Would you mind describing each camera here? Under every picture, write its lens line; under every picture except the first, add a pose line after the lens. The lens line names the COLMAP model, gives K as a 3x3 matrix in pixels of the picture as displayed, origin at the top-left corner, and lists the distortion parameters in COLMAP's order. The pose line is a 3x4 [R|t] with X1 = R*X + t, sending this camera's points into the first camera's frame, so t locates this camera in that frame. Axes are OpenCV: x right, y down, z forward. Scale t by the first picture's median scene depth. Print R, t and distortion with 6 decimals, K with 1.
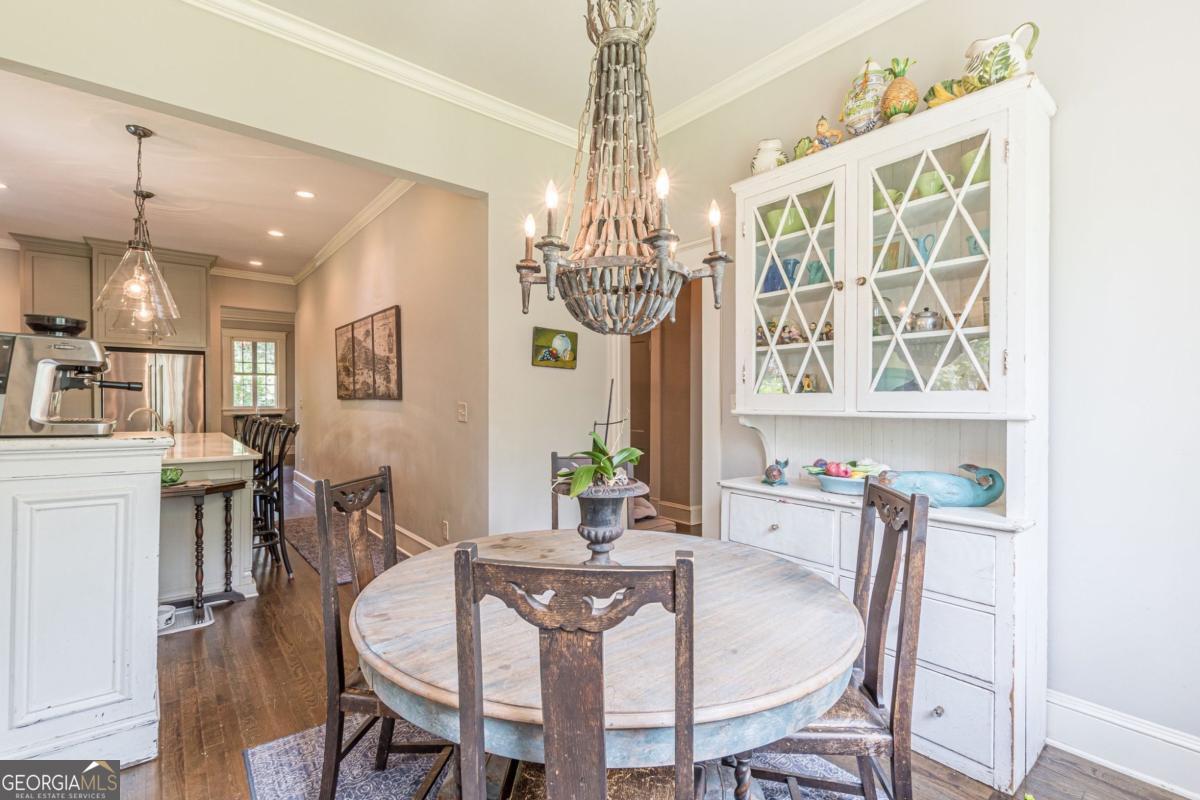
lens RADIAL K [[530.8, 0, 596.7], [0, 530.8, 402.7], [0, 0, 1]] dist [0.007589, 0.000299]
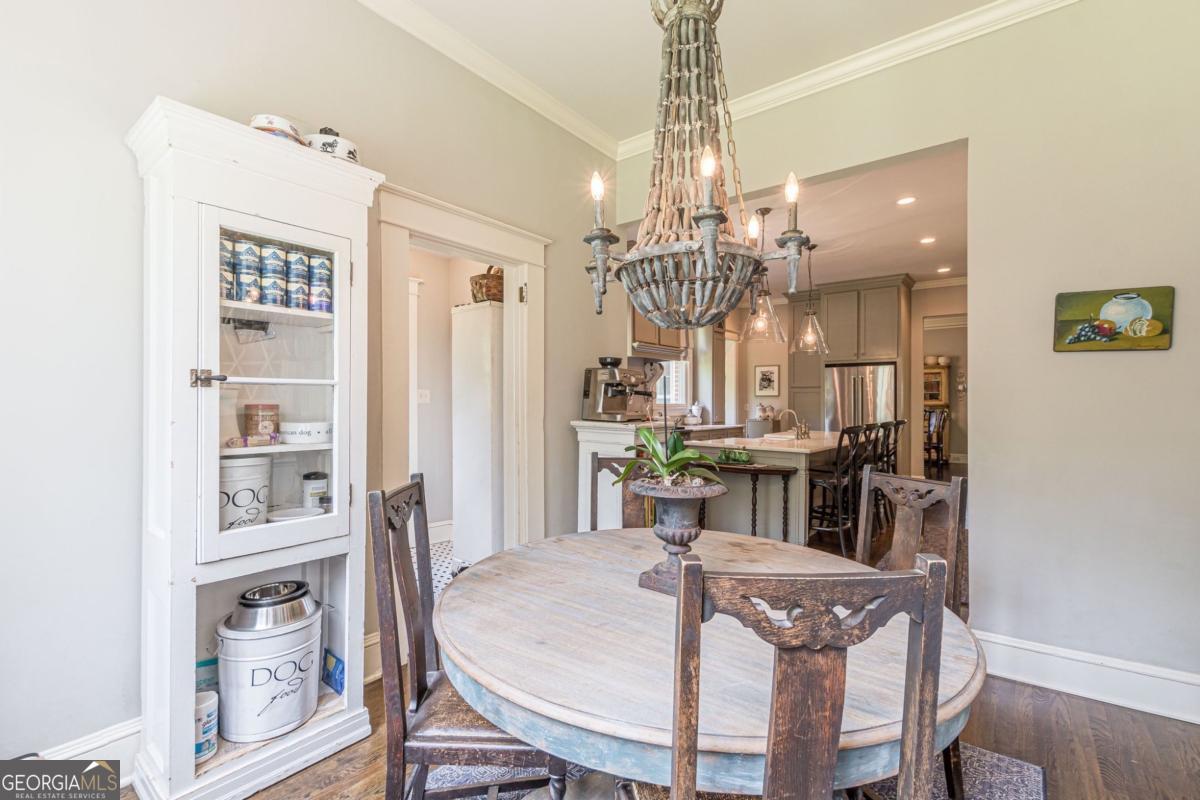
lens RADIAL K [[530.8, 0, 596.7], [0, 530.8, 402.7], [0, 0, 1]] dist [0.007589, 0.000299]
pose [[0.215910, -0.002767, -0.976409, 0.595786], [-0.010230, 0.999935, -0.005096, 0.005699], [0.976360, 0.011089, 0.215867, 0.409344]]
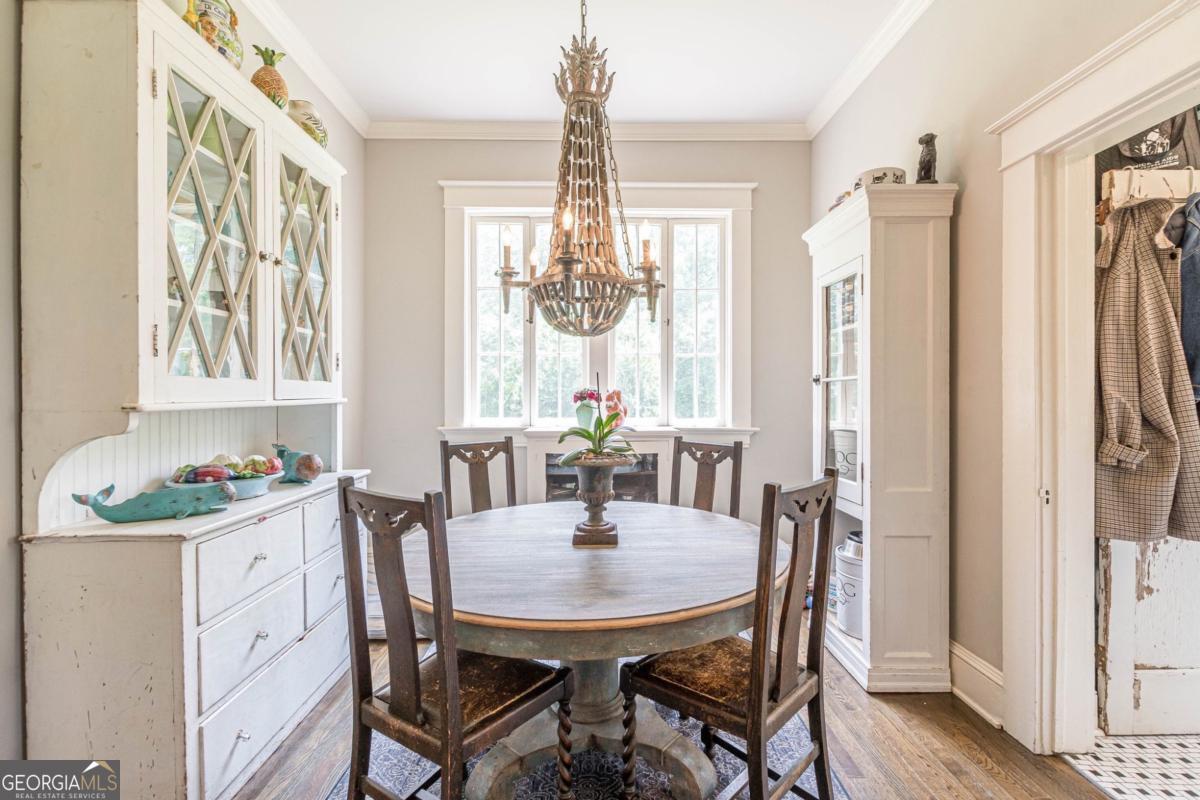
lens RADIAL K [[531.7, 0, 597.1], [0, 531.7, 397.9], [0, 0, 1]] dist [0.007742, -0.000106]
pose [[-0.778073, -0.006944, 0.628135, -0.485958], [-0.000751, 0.999948, 0.010124, 0.001289], [-0.628173, 0.007406, -0.778038, 1.244093]]
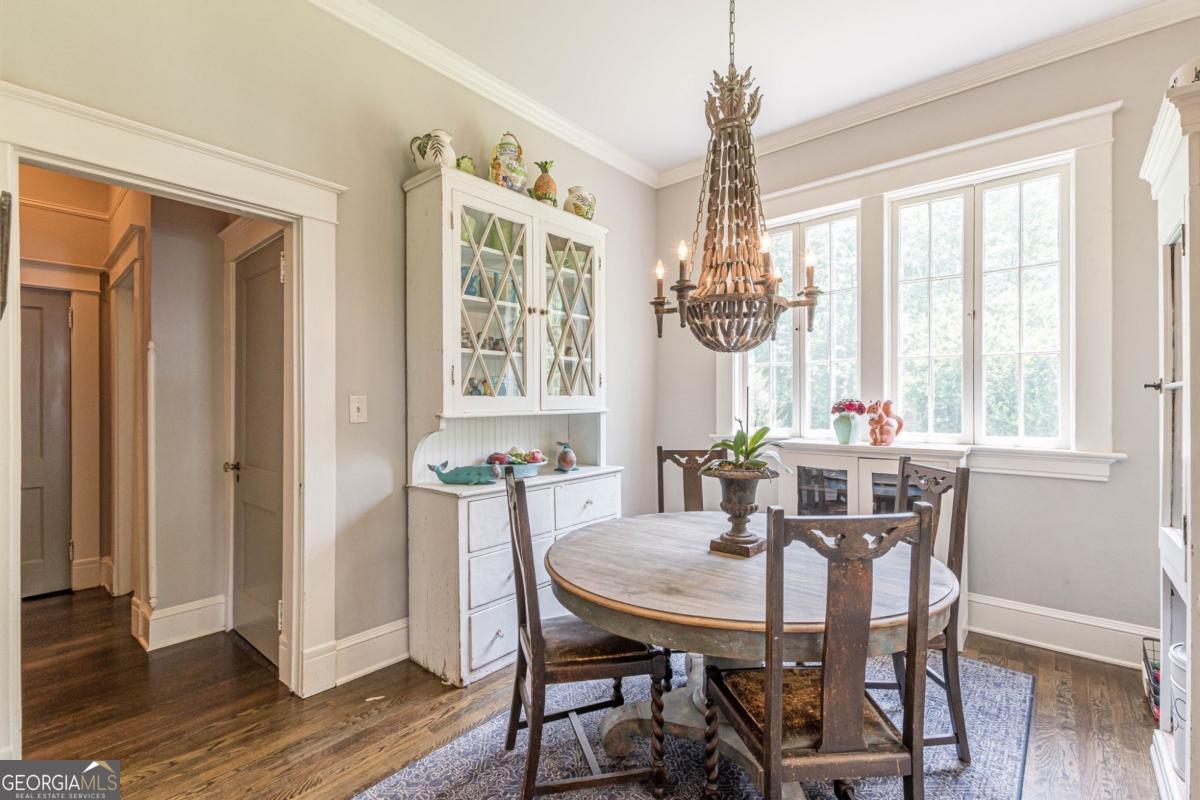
lens RADIAL K [[530.8, 0, 596.7], [0, 530.8, 402.7], [0, 0, 1]] dist [0.007589, 0.000299]
pose [[-0.168835, -0.005708, 0.985628, -0.746164], [0.004604, 0.999968, 0.006579, -0.010981], [-0.985634, 0.005649, -0.168804, 0.984652]]
